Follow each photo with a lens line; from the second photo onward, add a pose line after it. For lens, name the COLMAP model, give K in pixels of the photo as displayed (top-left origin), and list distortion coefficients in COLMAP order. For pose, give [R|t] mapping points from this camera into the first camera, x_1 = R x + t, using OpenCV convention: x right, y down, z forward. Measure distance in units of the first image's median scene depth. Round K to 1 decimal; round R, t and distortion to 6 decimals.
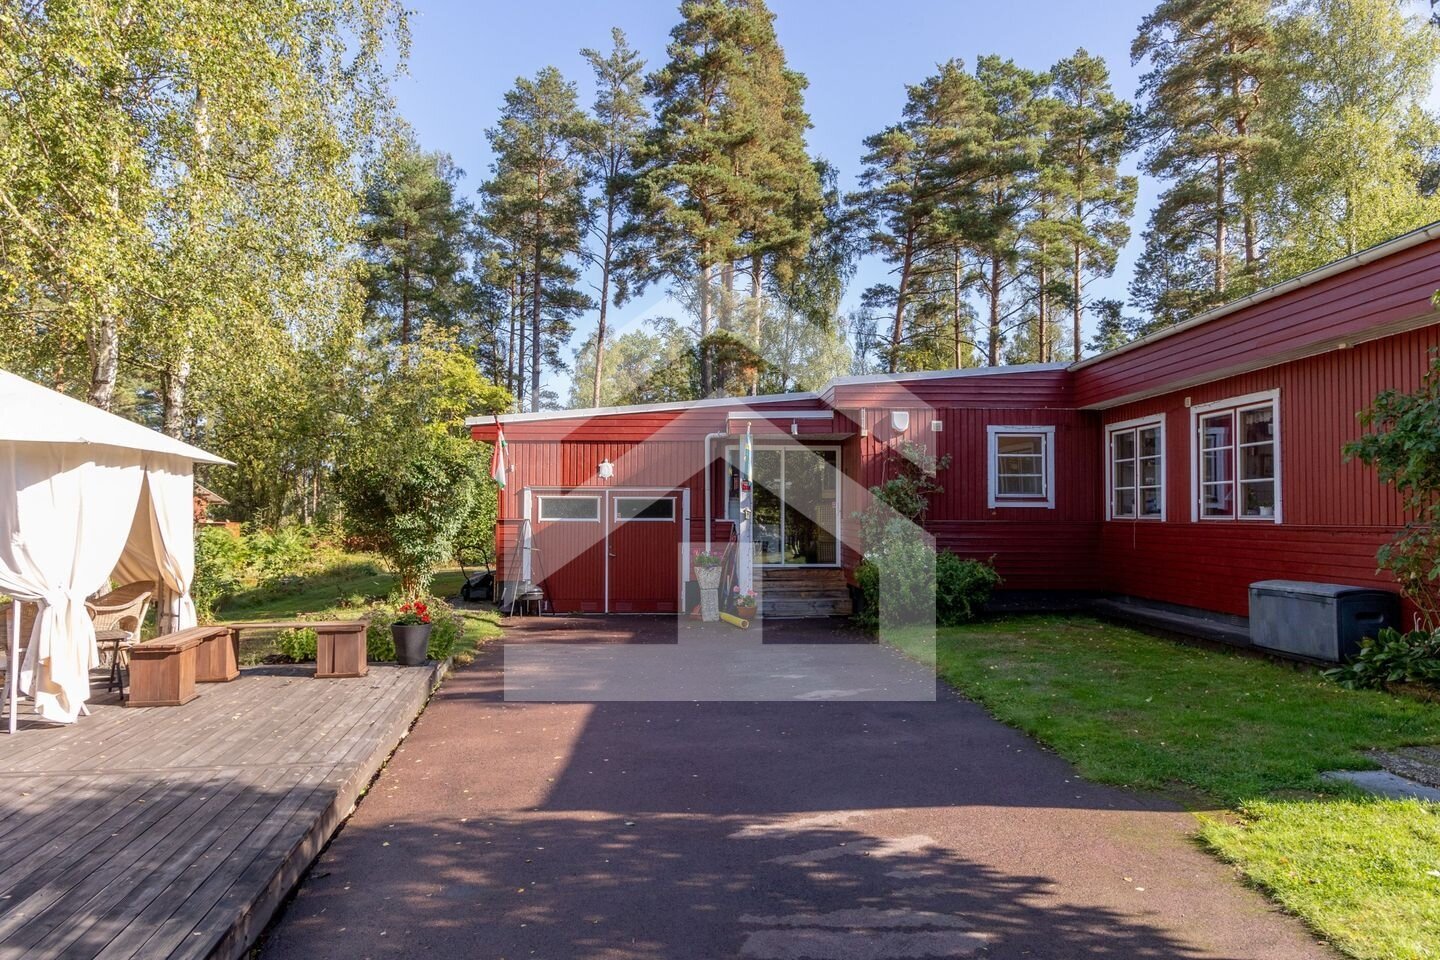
lens RADIAL K [[983.6, 0, 717.6], [0, 983.6, 483.9], [0, 0, 1]] dist [0.014387, -0.004520]
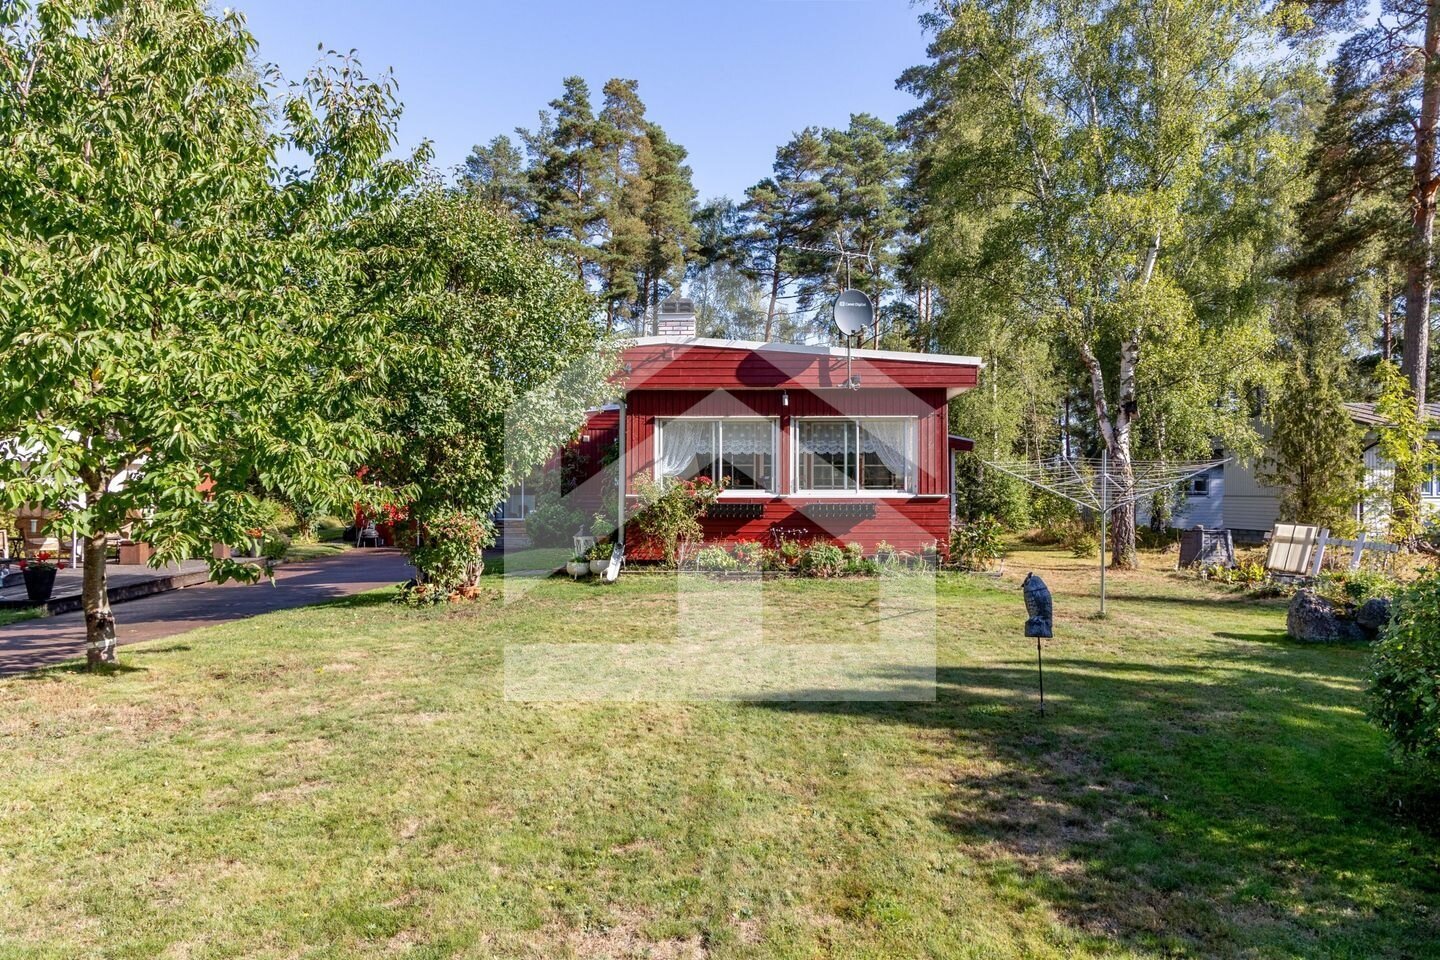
lens RADIAL K [[983.6, 0, 717.6], [0, 983.6, 483.9], [0, 0, 1]] dist [0.014387, -0.004520]
pose [[0.997455, -0.000421, -0.071303, 0.292561], [0.002154, 0.999704, 0.024219, -0.009788], [0.071272, -0.024311, 0.997161, -0.371425]]
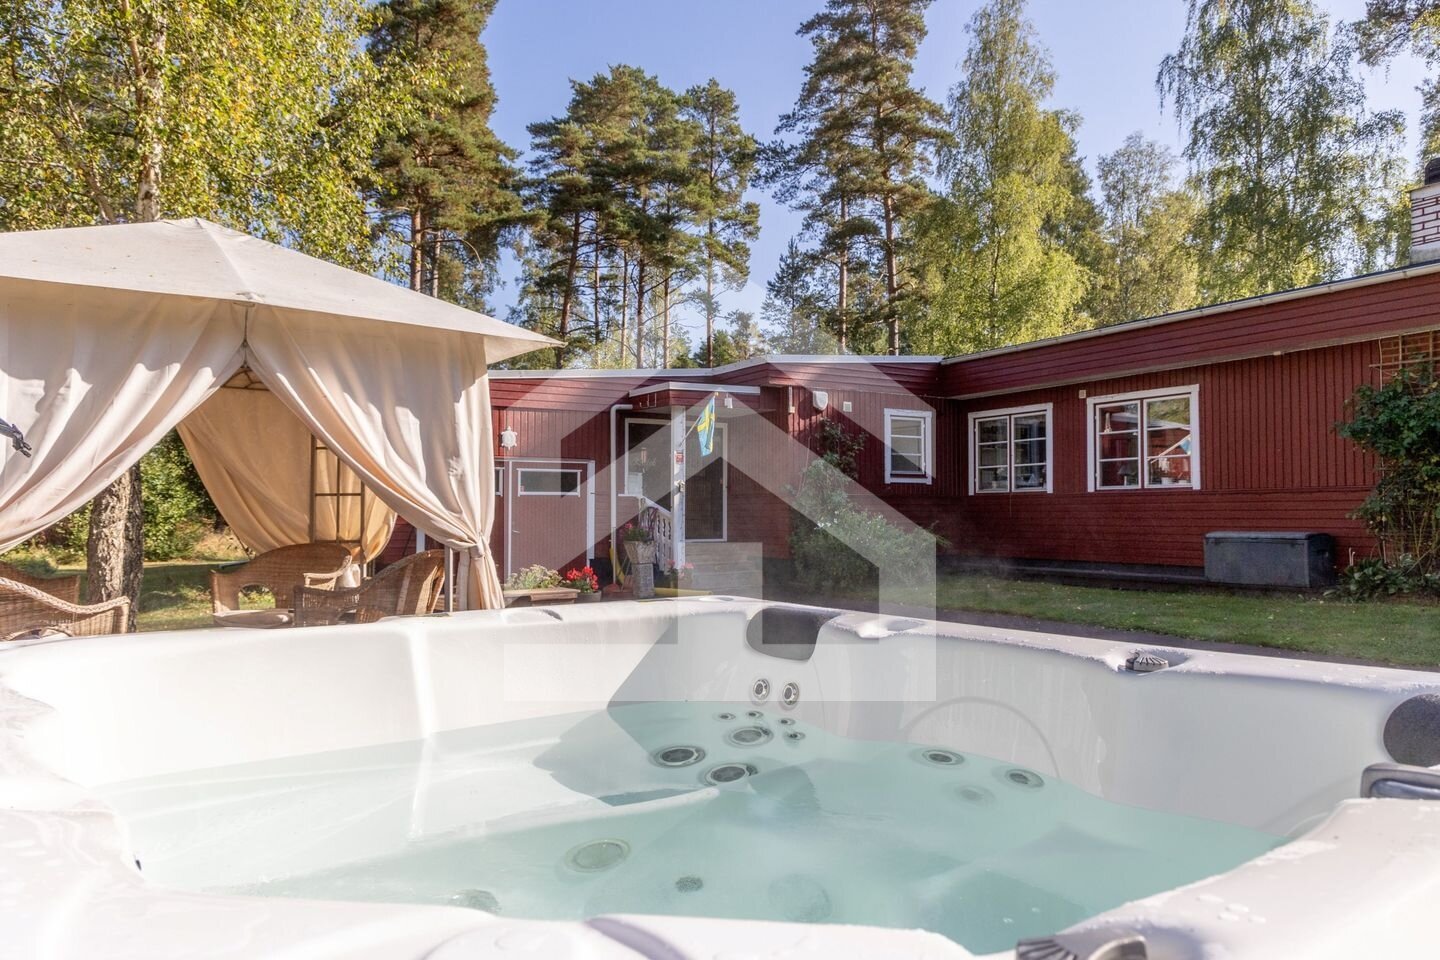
lens RADIAL K [[983.6, 0, 717.6], [0, 983.6, 483.9], [0, 0, 1]] dist [0.014387, -0.004520]
pose [[0.881892, 0.013222, 0.471265, -0.211381], [-0.012610, 0.999911, -0.004456, 0.016720], [-0.471282, -0.002013, 0.881980, 0.058616]]
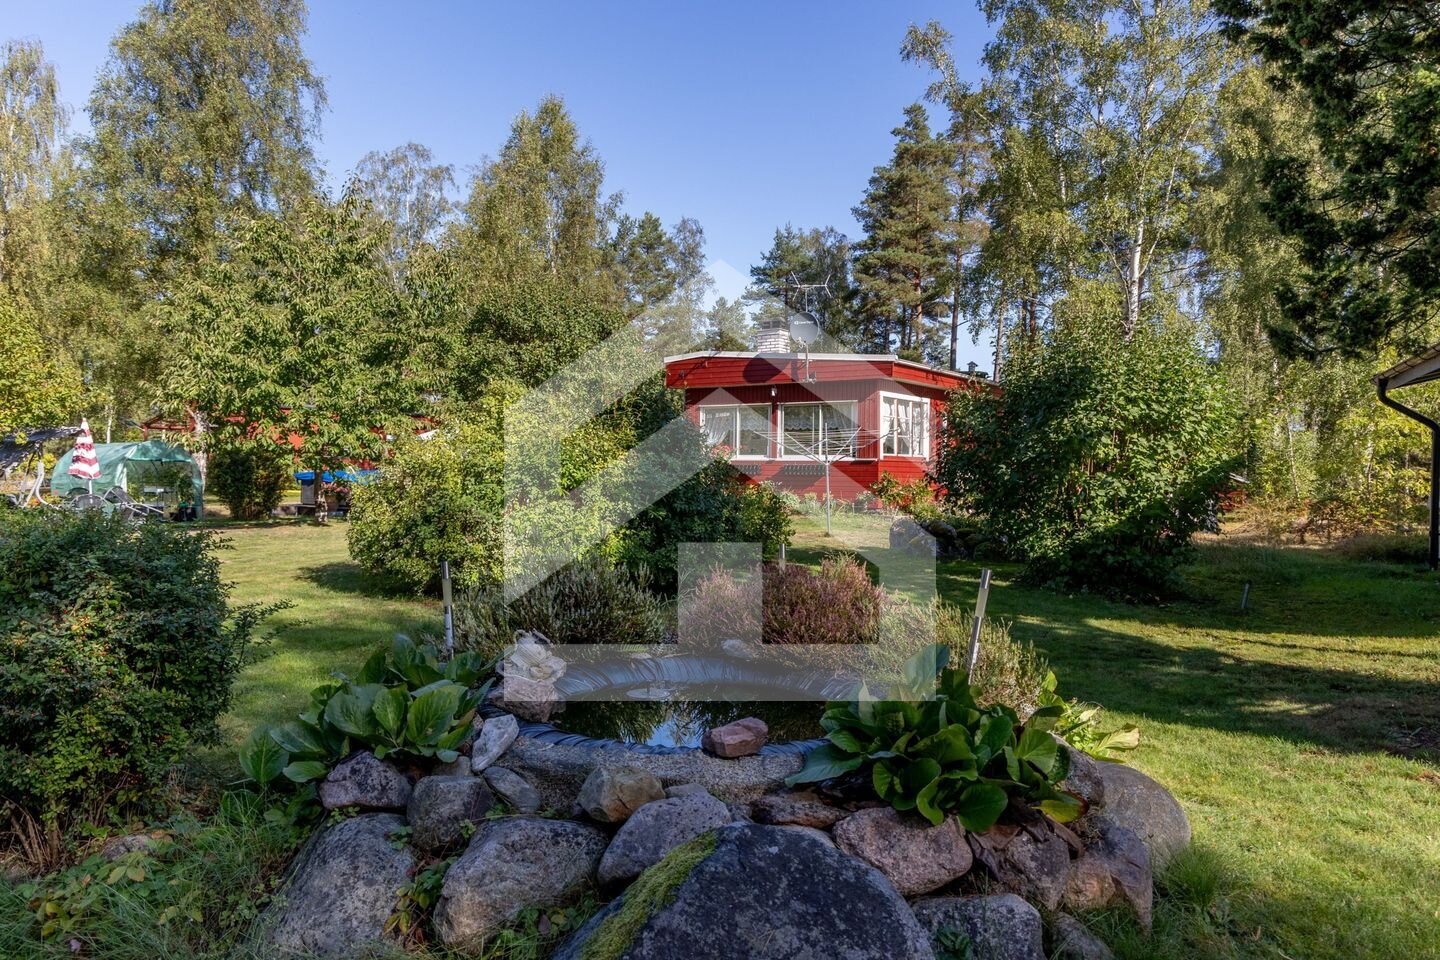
lens RADIAL K [[980.8, 0, 716.9], [0, 980.8, 483.7], [0, 0, 1]] dist [0.005995, 0.003397]
pose [[0.802355, 0.016138, -0.596629, 0.711147], [0.008100, 0.999248, 0.037922, -0.000384], [0.596792, -0.035260, 0.801621, -0.472582]]
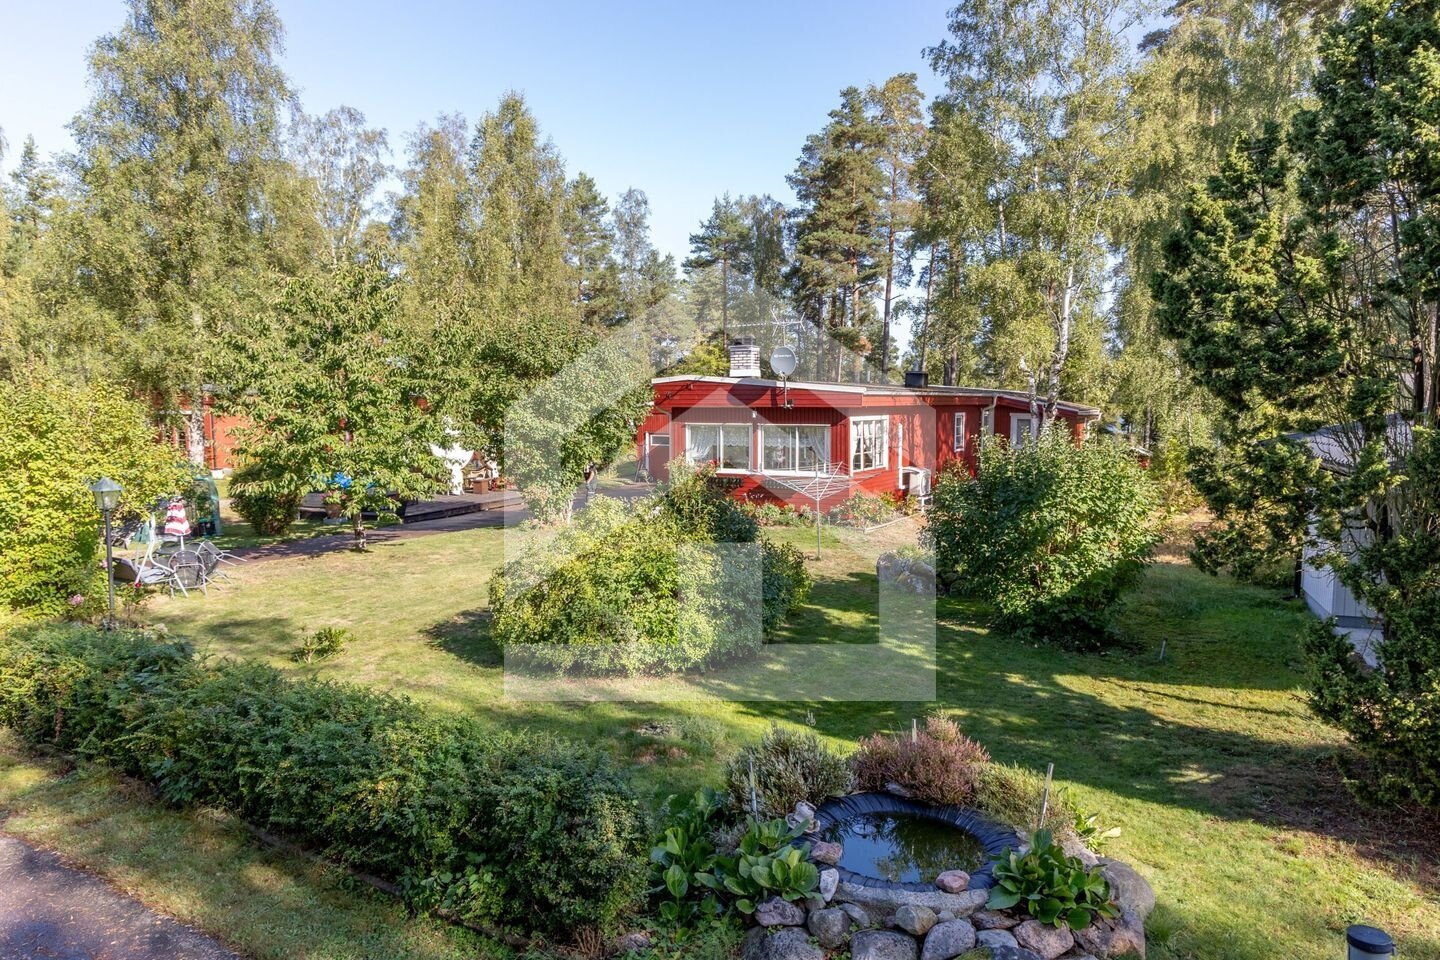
lens RADIAL K [[983.6, 0, 717.6], [0, 983.6, 483.9], [0, 0, 1]] dist [0.014387, -0.004520]
pose [[0.851192, 0.040796, -0.523267, 0.717271], [0.020473, 0.993635, 0.110770, -0.077702], [0.524455, -0.105000, 0.844939, -0.585347]]
